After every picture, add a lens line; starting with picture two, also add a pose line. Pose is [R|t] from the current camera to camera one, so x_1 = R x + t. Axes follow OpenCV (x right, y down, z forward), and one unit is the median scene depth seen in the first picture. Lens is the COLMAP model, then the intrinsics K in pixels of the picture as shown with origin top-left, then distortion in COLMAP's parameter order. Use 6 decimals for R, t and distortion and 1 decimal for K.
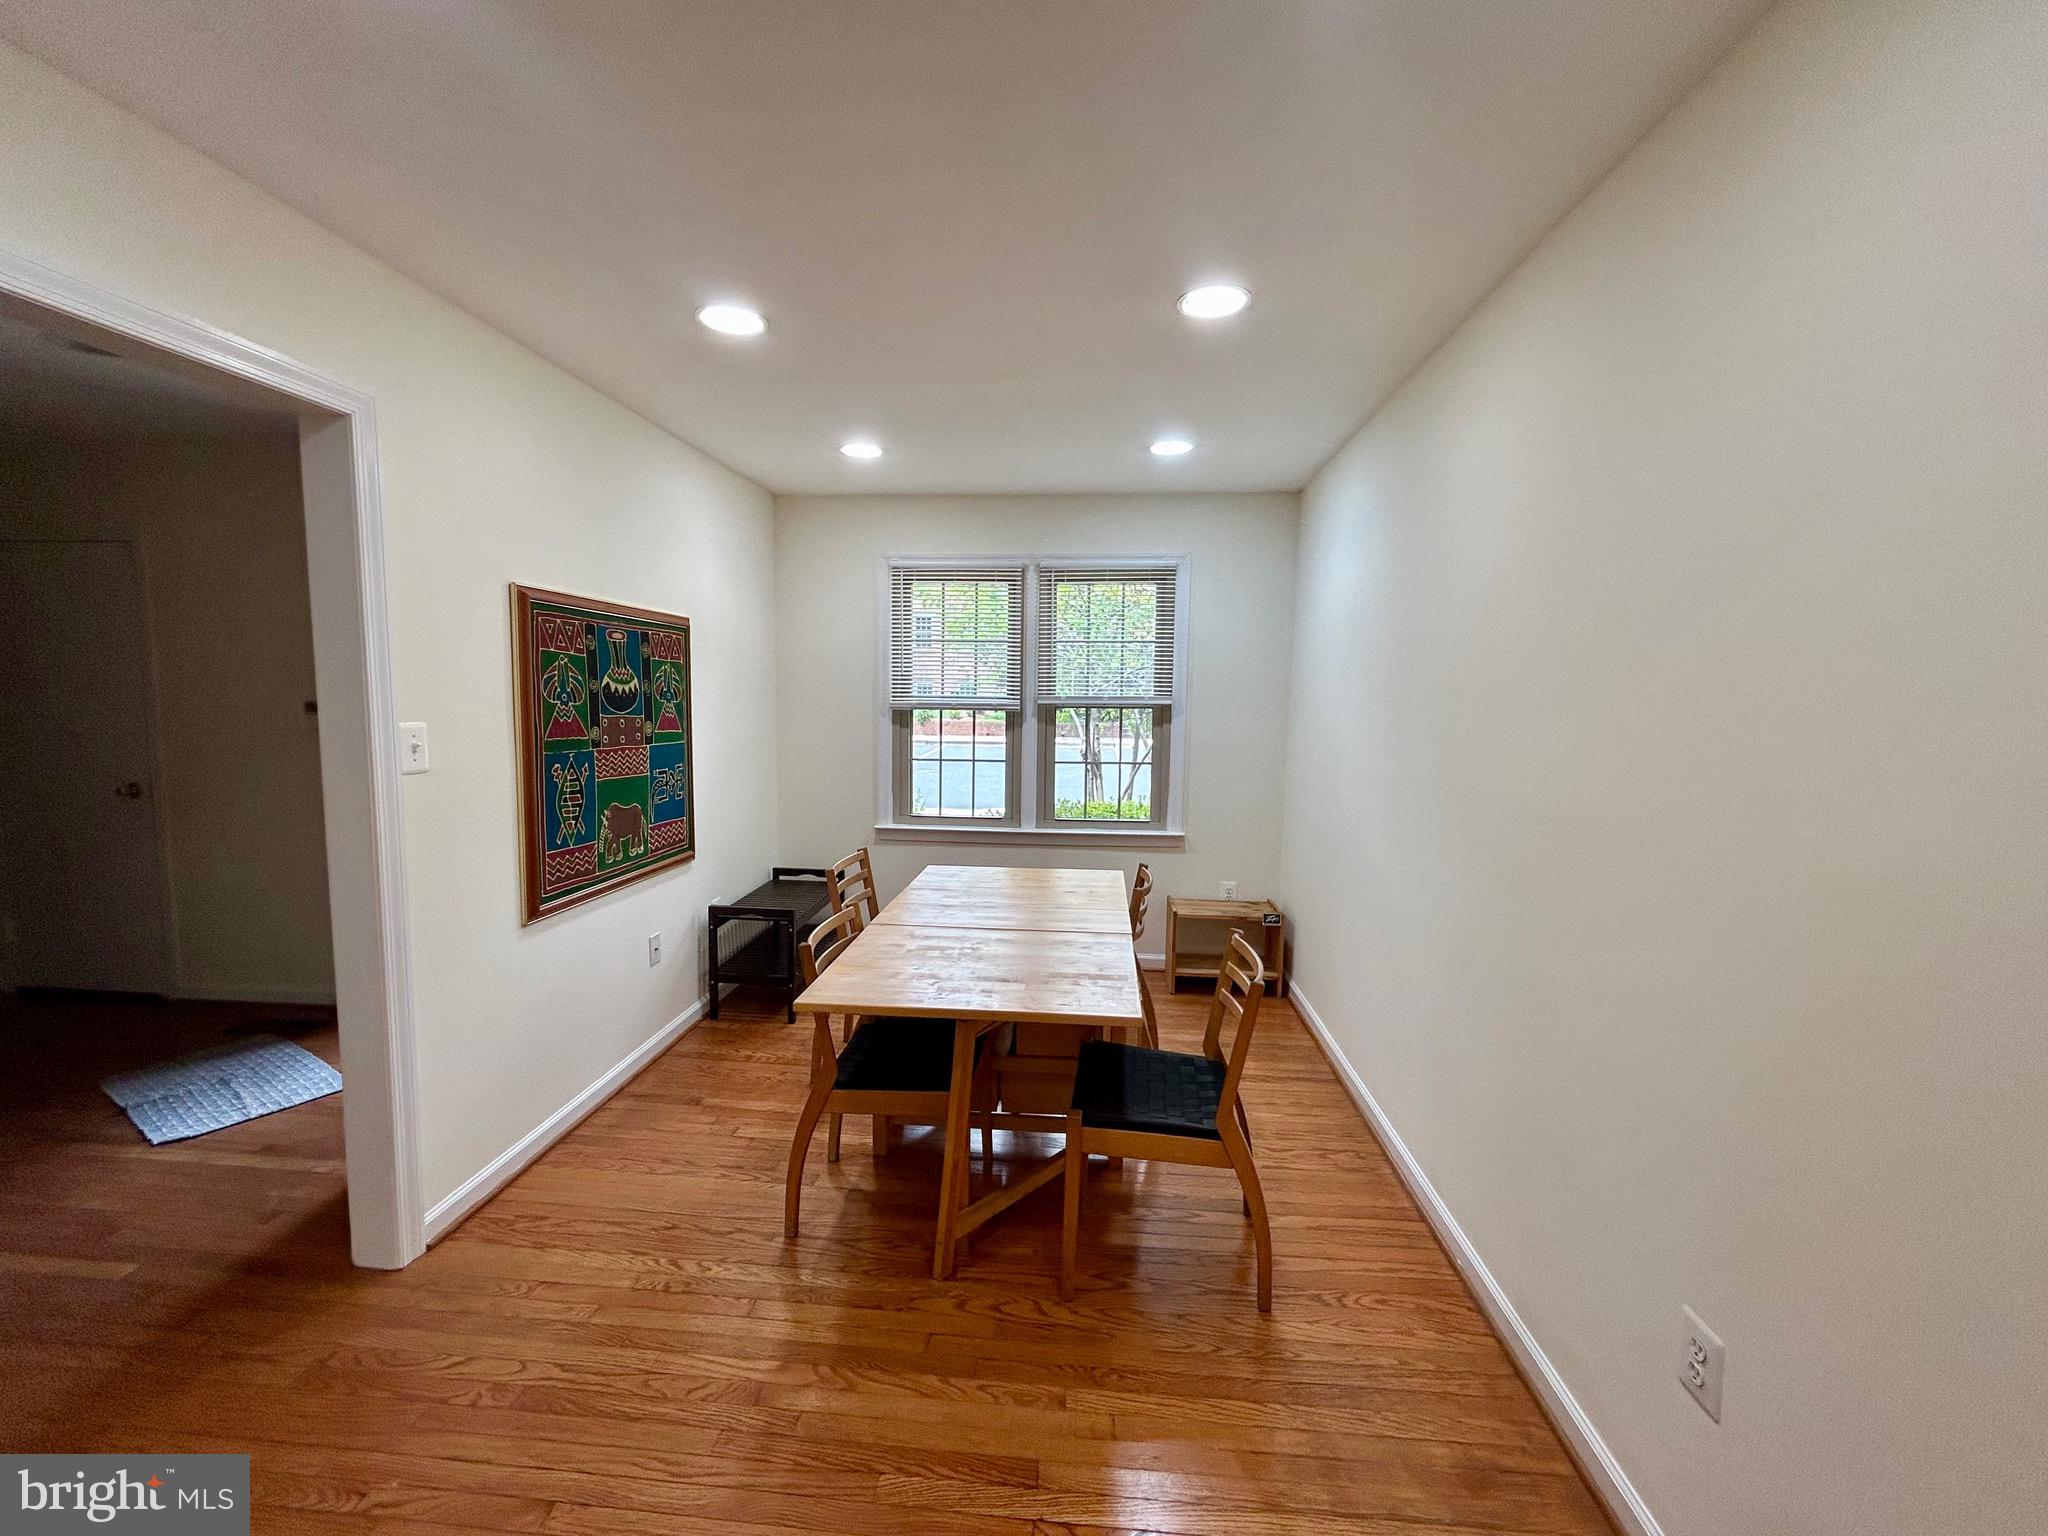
lens RADIAL K [[828.0, 0, 1012.3], [0, 828.0, 760.7], [0, 0, 1]] dist [-0.003409, 0.001346]
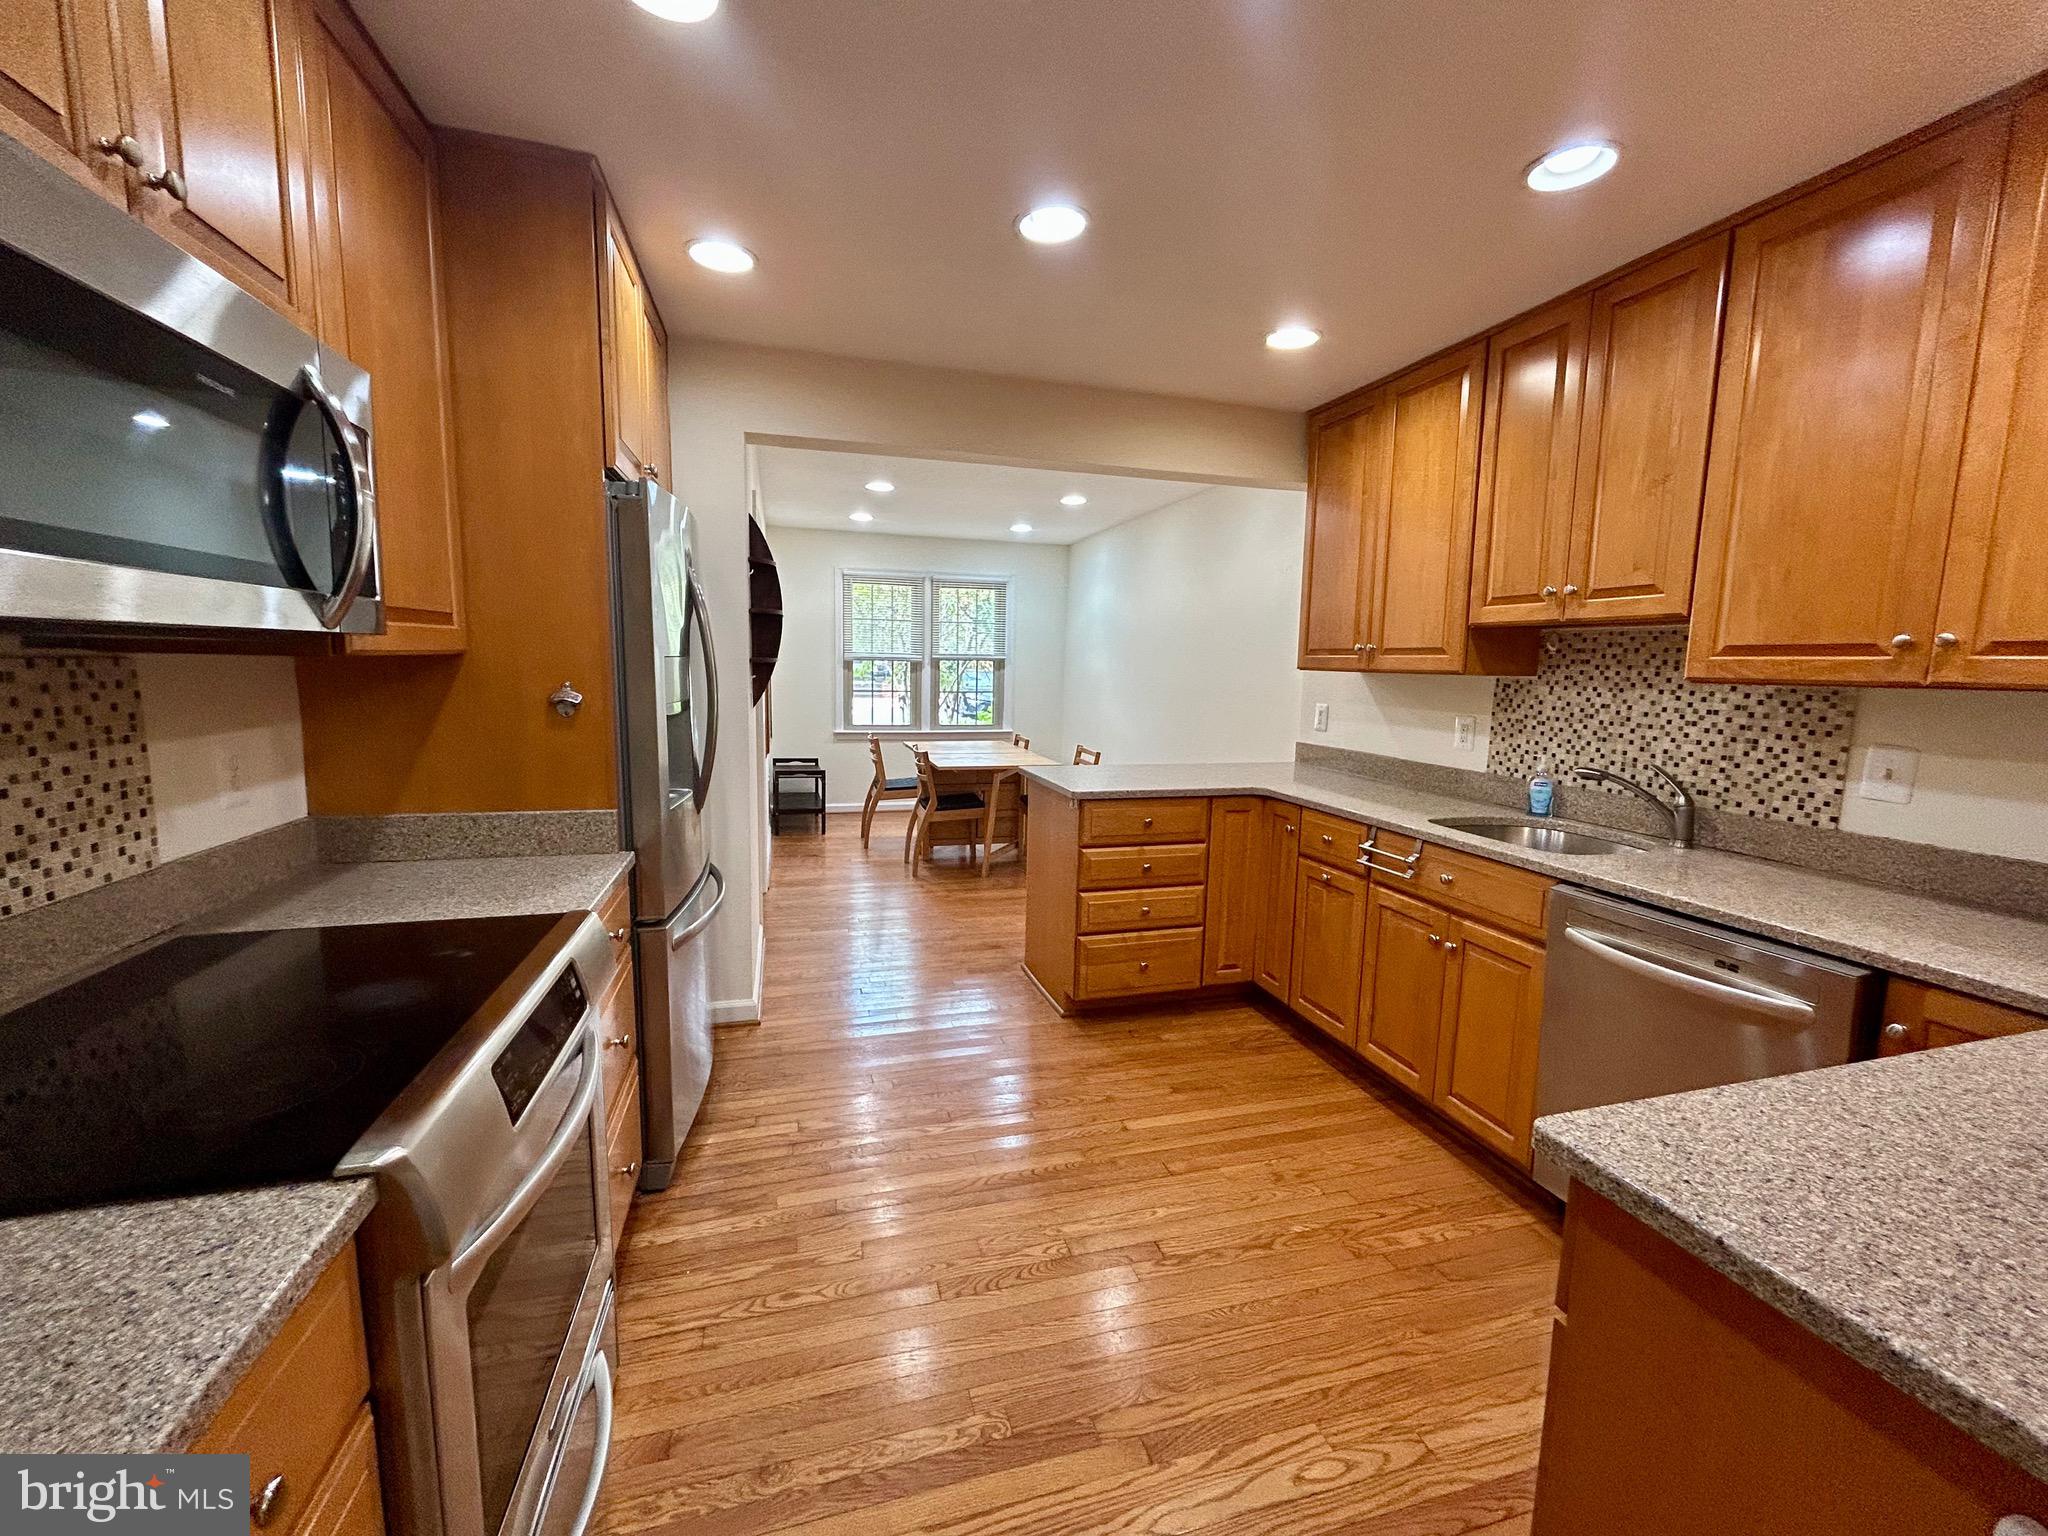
lens RADIAL K [[828.0, 0, 1027.7], [0, 828.0, 767.2], [0, 0, 1]] dist [-0.003409, 0.001346]
pose [[0.928969, -0.037439, 0.368260, -0.425889], [0.016686, 0.998096, 0.059381, 0.060422], [-0.369782, -0.049018, 0.927824, -0.688152]]
